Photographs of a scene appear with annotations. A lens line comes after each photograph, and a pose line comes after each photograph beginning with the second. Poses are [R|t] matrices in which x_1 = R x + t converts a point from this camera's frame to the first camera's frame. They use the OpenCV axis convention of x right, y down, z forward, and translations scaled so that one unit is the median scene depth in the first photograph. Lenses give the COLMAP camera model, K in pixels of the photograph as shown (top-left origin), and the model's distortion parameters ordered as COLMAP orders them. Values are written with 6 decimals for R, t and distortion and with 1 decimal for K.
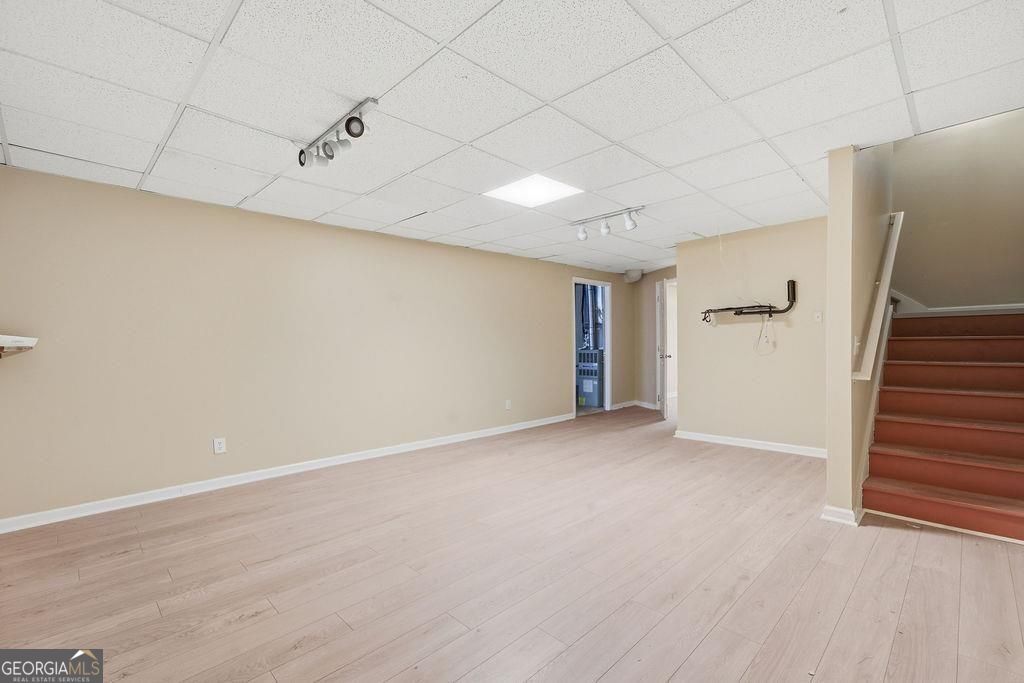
lens RADIAL K [[449.3, 0, 507.8], [0, 449.3, 341.8], [0, 0, 1]] dist [-0.000274, -0.000083]
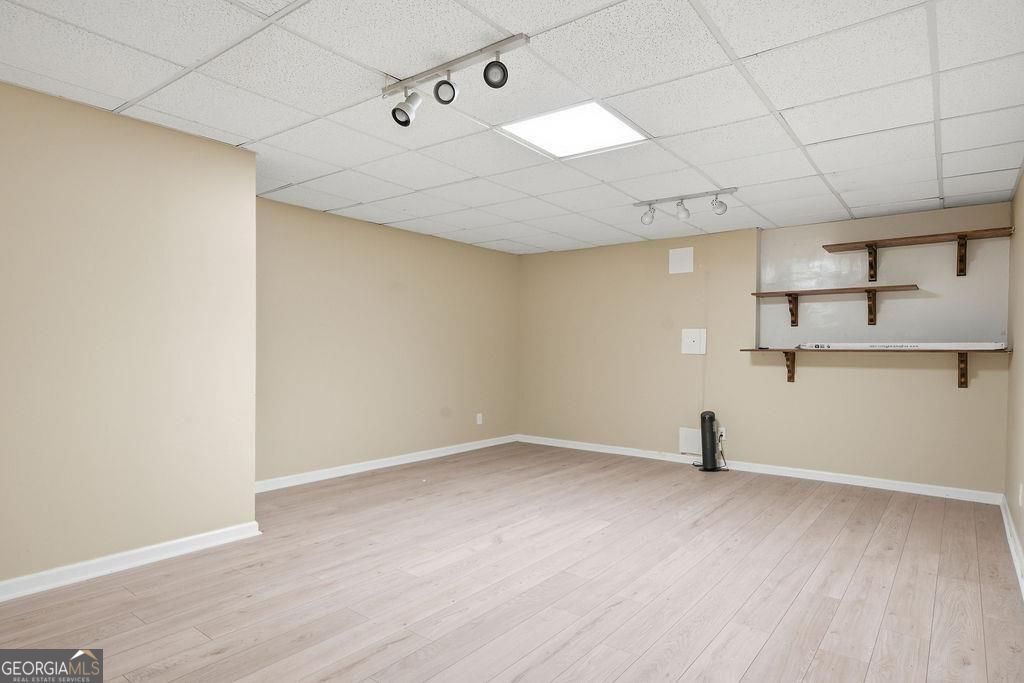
lens RADIAL K [[587.4, 0, 512.0], [0, 587.4, 347.8], [0, 0, 1]] dist [-0.024038, -0.000430]
pose [[-0.990378, 0.003297, -0.138350, 0.276532], [0.004012, 0.999980, -0.004891, 0.005332], [0.138331, -0.005399, -0.990371, 1.868934]]
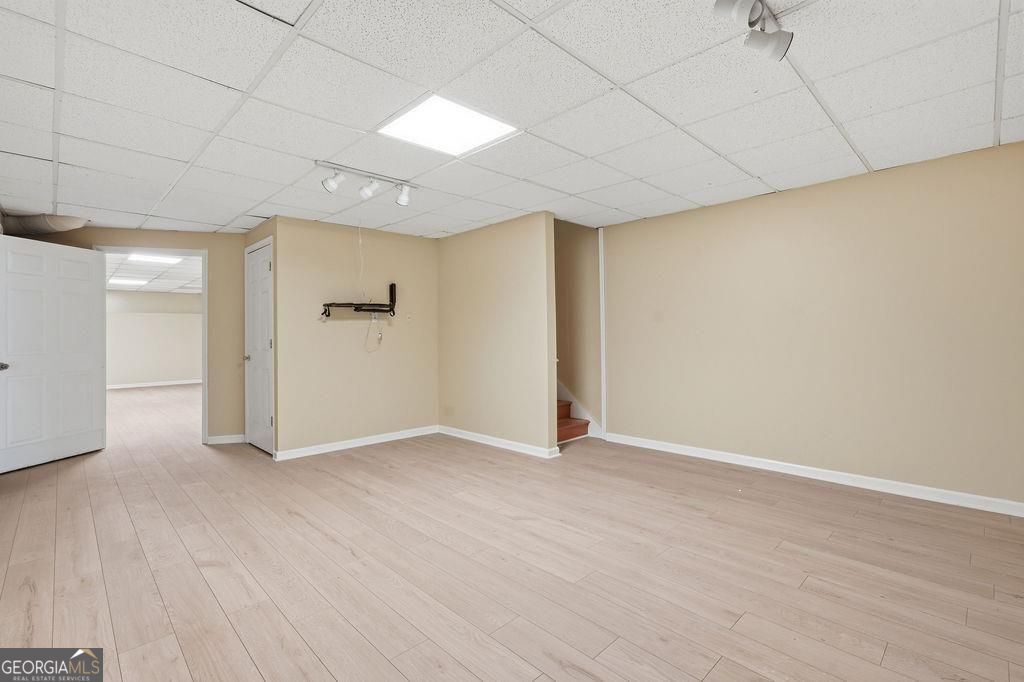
lens RADIAL K [[472.1, 0, 510.3], [0, 472.1, 318.5], [0, 0, 1]] dist [-0.001137, 0.000300]
pose [[0.023887, 0.048058, 0.998559, -0.689432], [0.007008, 0.998811, -0.048238, 0.010949], [-0.999690, 0.008150, 0.023522, 0.881293]]
